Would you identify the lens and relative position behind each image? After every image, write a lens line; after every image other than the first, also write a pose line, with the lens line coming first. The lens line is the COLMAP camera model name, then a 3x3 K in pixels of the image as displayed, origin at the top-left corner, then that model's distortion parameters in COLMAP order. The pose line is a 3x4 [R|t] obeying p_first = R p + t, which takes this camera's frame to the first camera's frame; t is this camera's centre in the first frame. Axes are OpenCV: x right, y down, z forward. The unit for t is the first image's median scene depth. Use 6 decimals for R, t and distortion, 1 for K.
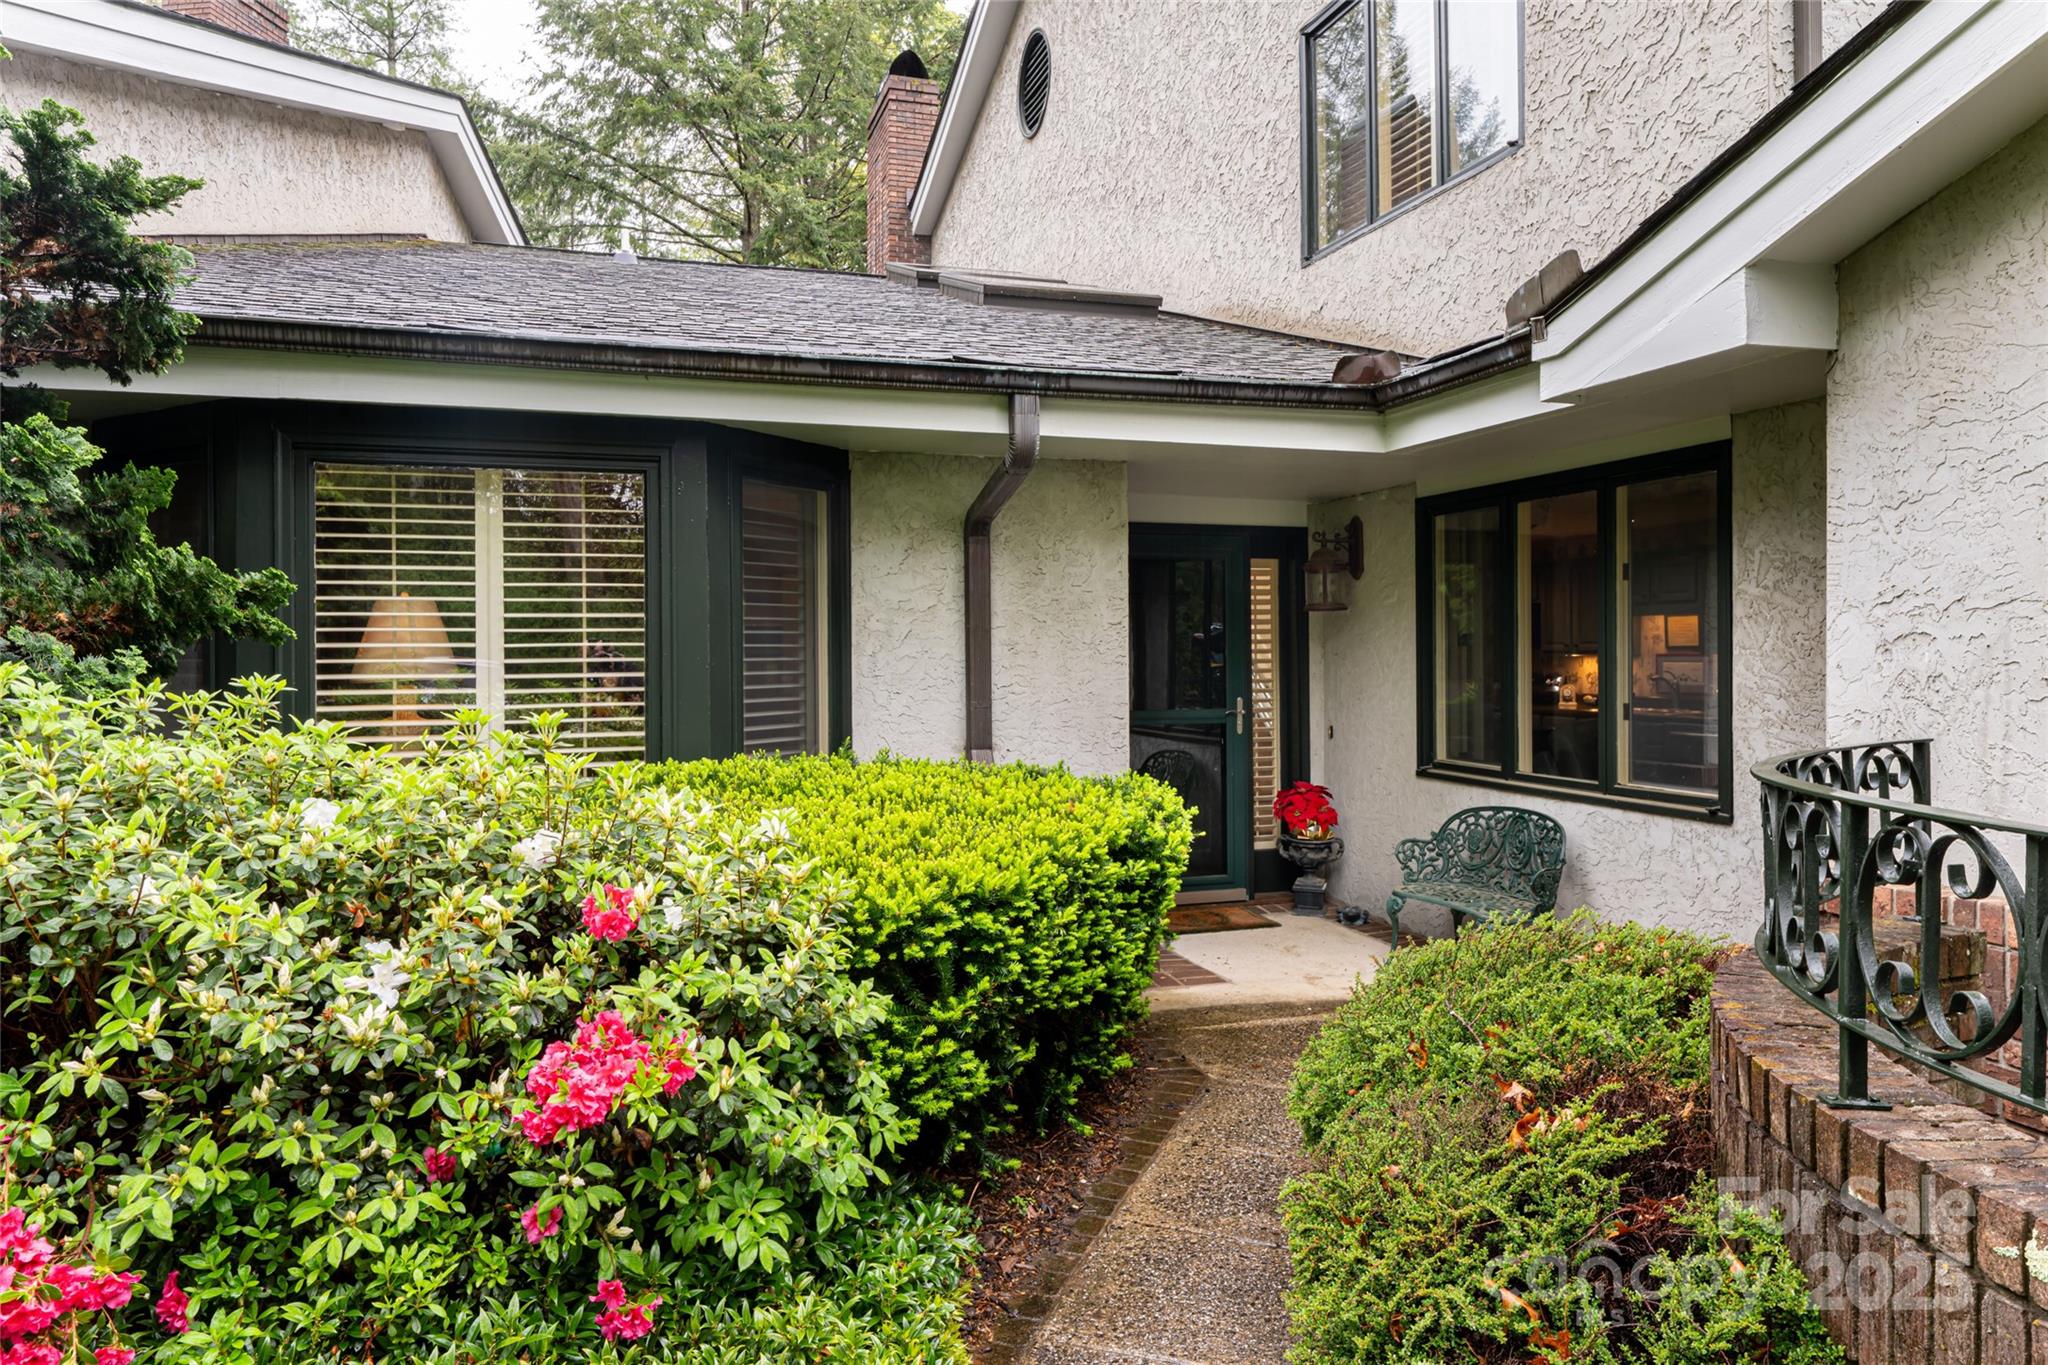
lens RADIAL K [[1254.0, 0, 1018.2], [0, 1254.0, 661.0], [0, 0, 1]] dist [0.000460, -0.000013]
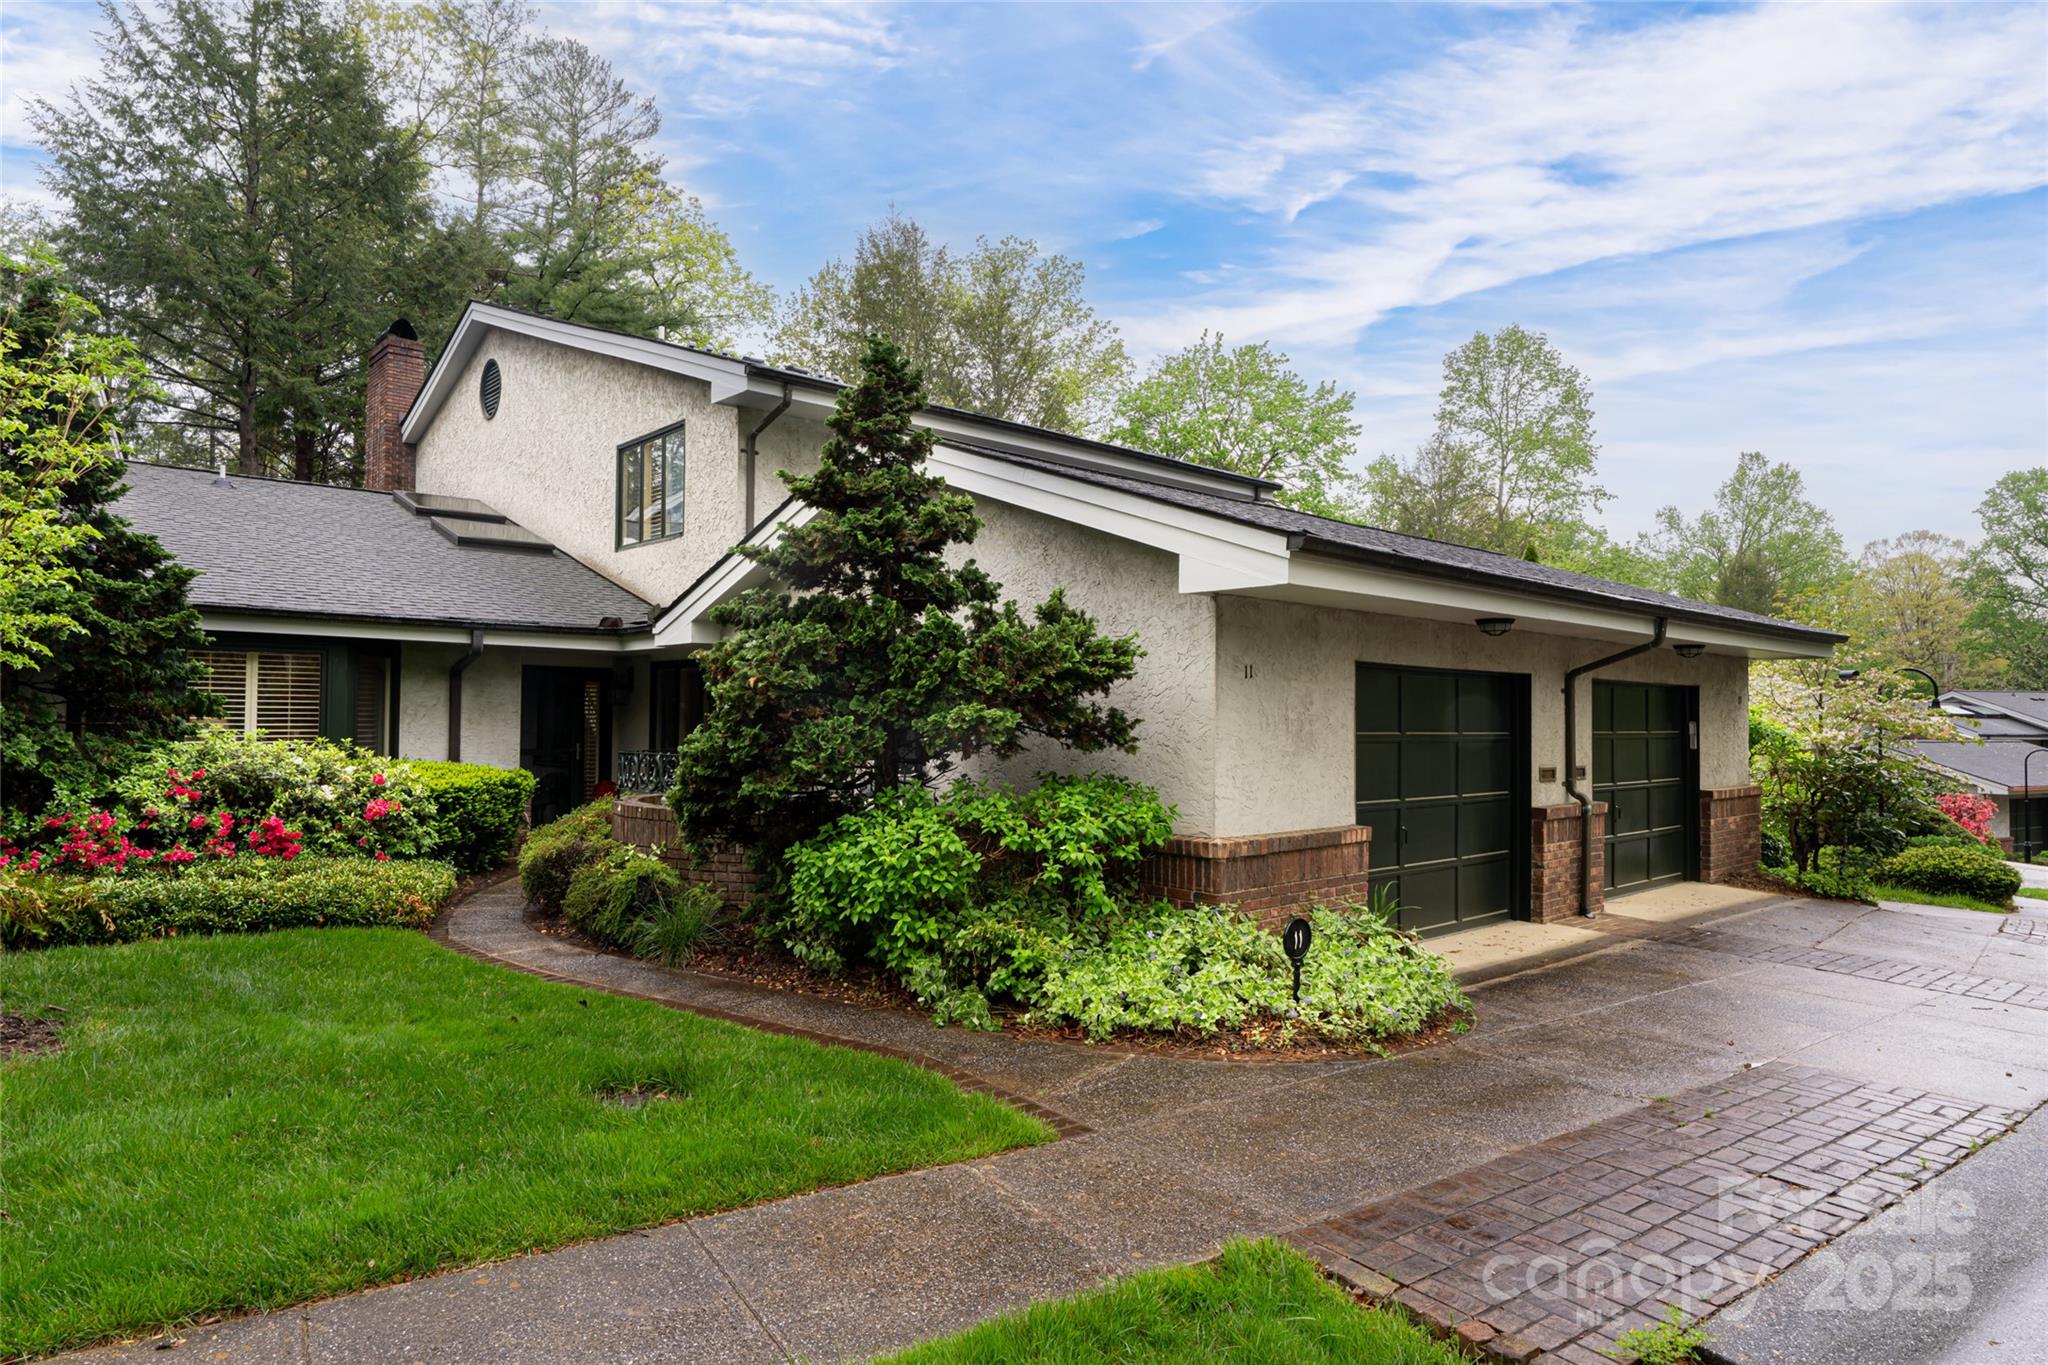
lens RADIAL K [[1285.3, 0, 1019.9], [0, 1285.3, 679.2], [0, 0, 1]] dist [-0.002711, 0.003610]
pose [[0.918980, 0.025919, 0.393451, -0.008146], [-0.010831, 0.999120, -0.040519, -0.002539], [-0.394155, 0.032975, 0.918452, -2.039587]]
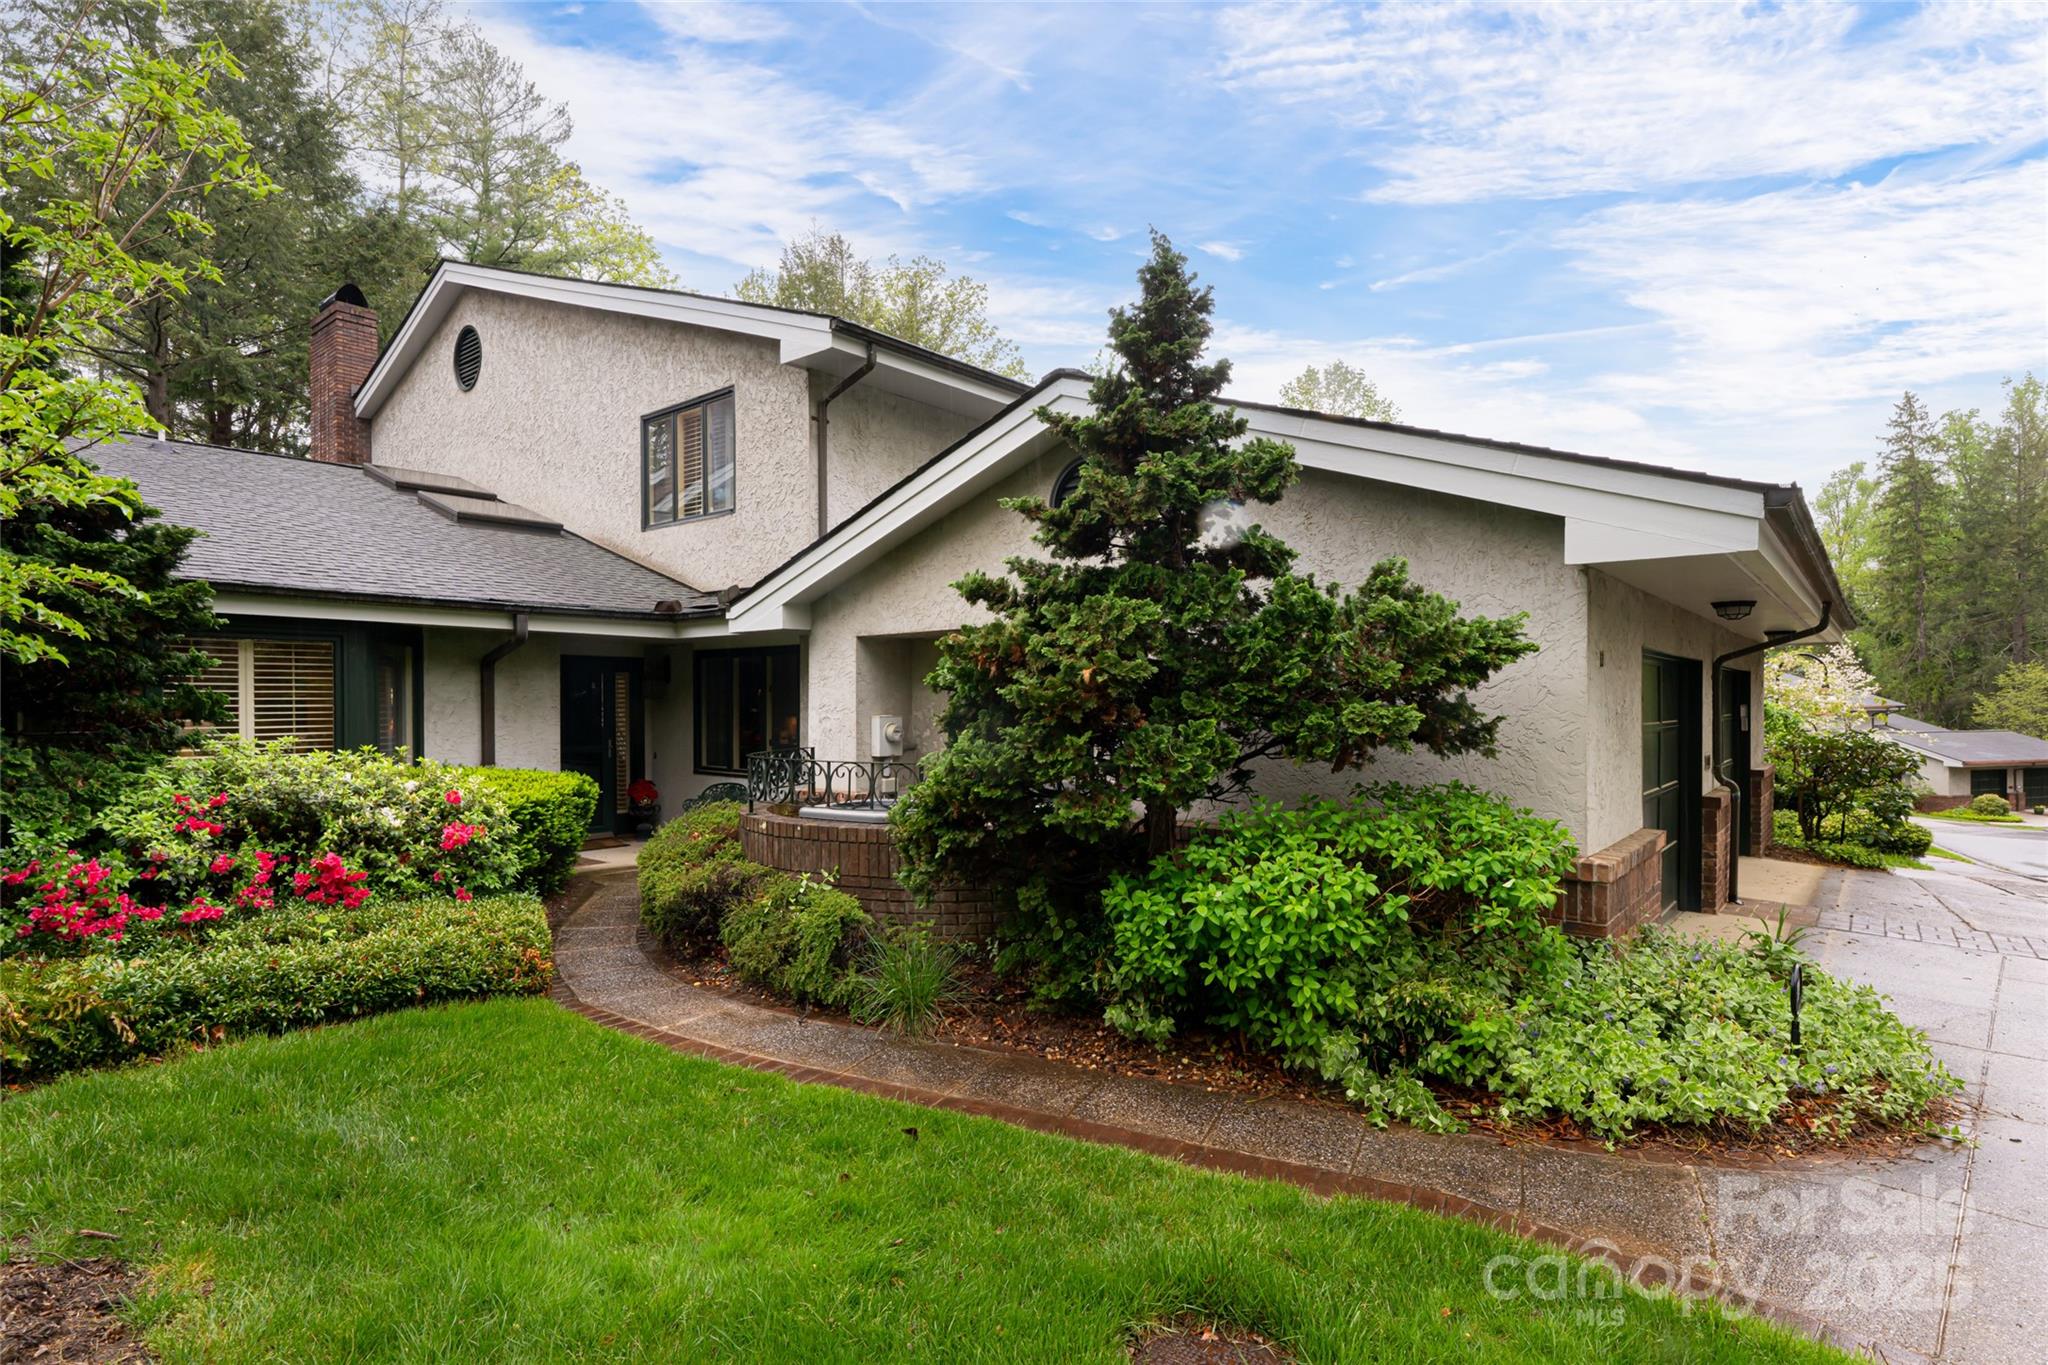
lens RADIAL K [[1076.7, 0, 1019.2], [0, 1076.7, 704.0], [0, 0, 1]] dist [-0.000013, 0.000786]
pose [[0.846453, 0.002802, 0.532456, -0.281630], [0.000055, 0.999986, -0.005351, -0.029188], [-0.532464, 0.004559, 0.846440, -1.230037]]
